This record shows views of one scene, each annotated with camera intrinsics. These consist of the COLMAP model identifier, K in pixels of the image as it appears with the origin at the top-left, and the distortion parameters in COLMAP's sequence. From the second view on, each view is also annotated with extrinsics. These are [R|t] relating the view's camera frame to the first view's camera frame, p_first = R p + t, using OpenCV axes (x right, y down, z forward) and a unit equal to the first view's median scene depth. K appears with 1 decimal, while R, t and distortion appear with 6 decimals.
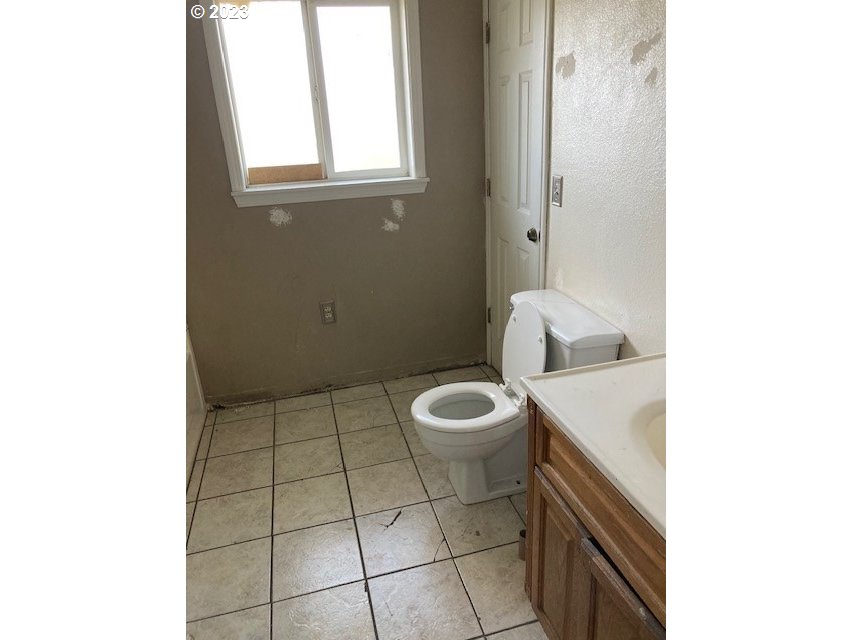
lens RADIAL K [[536.1, 0, 434.5], [0, 536.1, 301.6], [0, 0, 1]] dist [0.042383, 0.000022]
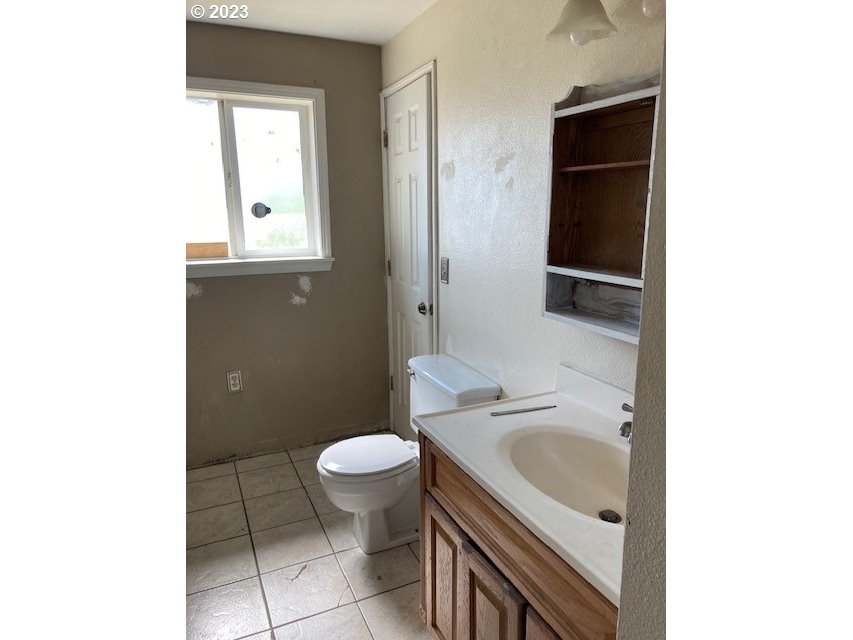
lens RADIAL K [[519.5, 0, 448.9], [0, 519.5, 320.5], [0, 0, 1]] dist [0.036206, -0.000997]
pose [[0.978693, -0.002575, 0.205311, 0.000694], [0.027066, 0.992814, -0.116568, 0.038528], [-0.203535, 0.119642, 0.971730, -0.103023]]
